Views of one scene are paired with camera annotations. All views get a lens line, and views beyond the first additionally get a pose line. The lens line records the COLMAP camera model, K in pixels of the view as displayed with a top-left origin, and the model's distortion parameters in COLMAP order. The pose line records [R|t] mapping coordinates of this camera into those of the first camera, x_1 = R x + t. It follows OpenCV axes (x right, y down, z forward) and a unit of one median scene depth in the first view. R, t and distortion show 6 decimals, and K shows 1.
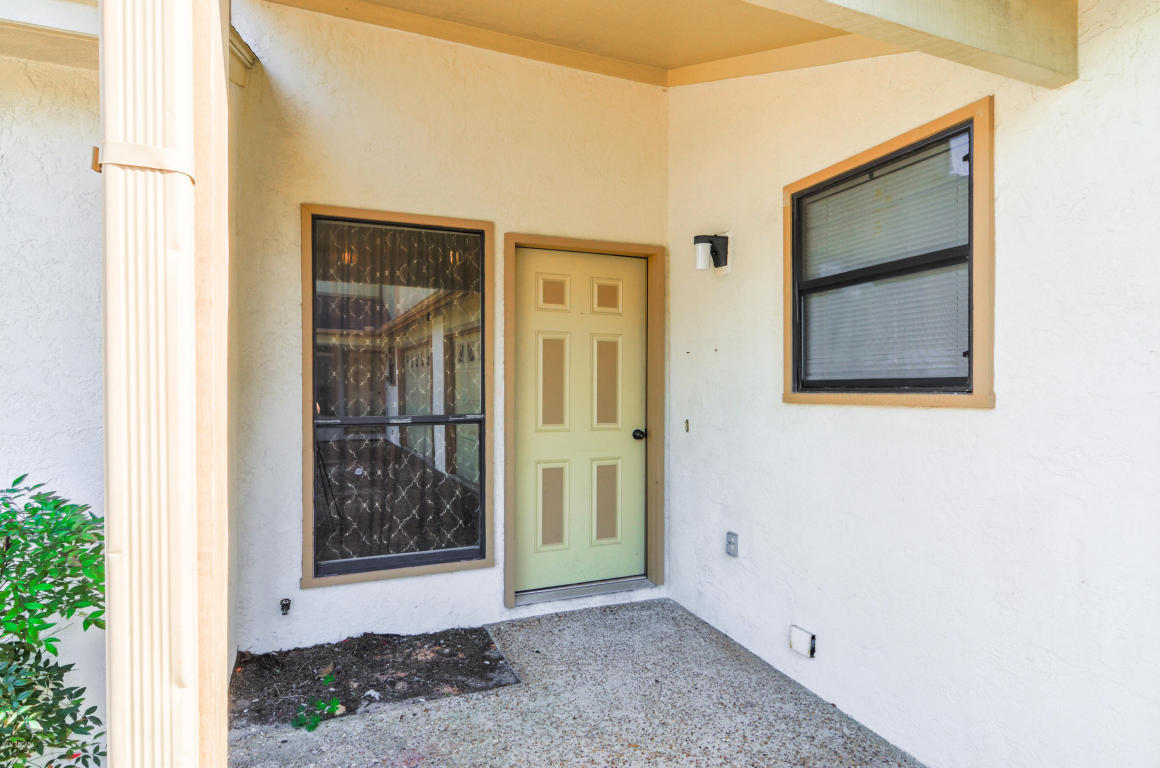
lens RADIAL K [[635.6, 0, 580.0], [0, 635.6, 384.0], [0, 0, 1]] dist [0.000199, 0.000039]
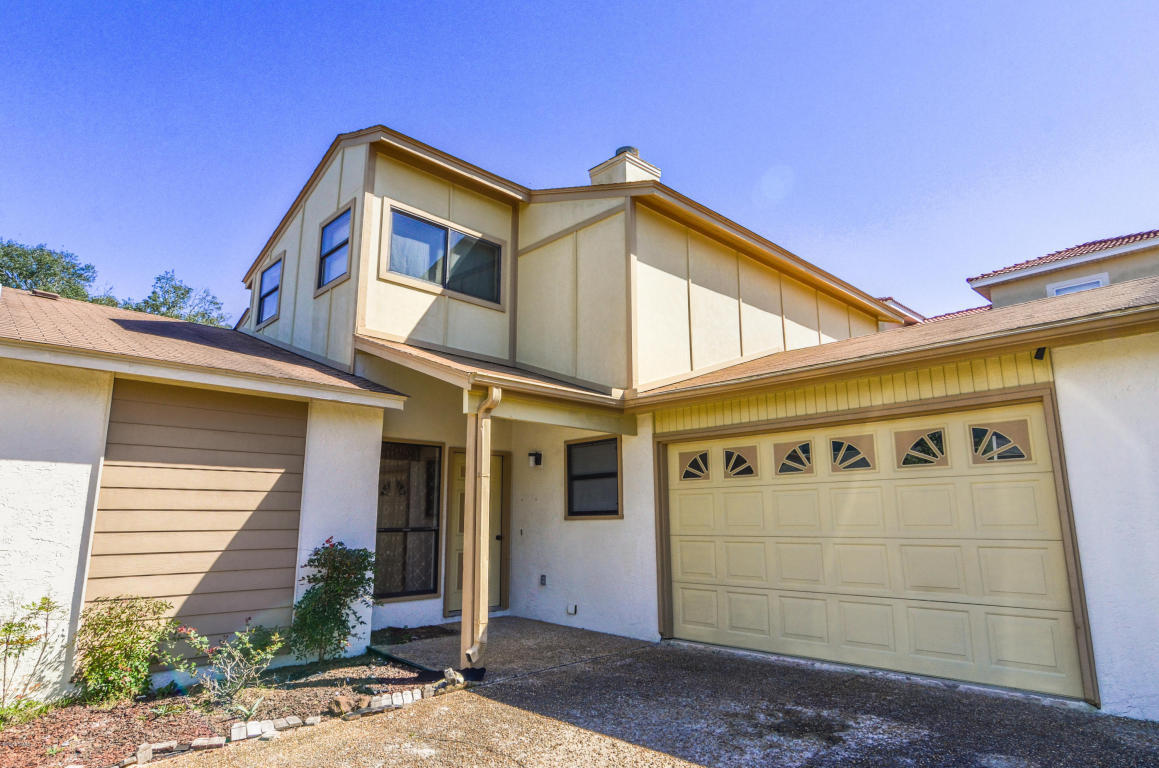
lens RADIAL K [[667.6, 0, 545.3], [0, 667.6, 382.2], [0, 0, 1]] dist [0.092126, -0.000296]
pose [[0.940666, 0.072283, 0.331545, -0.674023], [-0.001627, 0.977998, -0.208606, 0.045751], [-0.339329, 0.195689, 0.920088, -1.553110]]
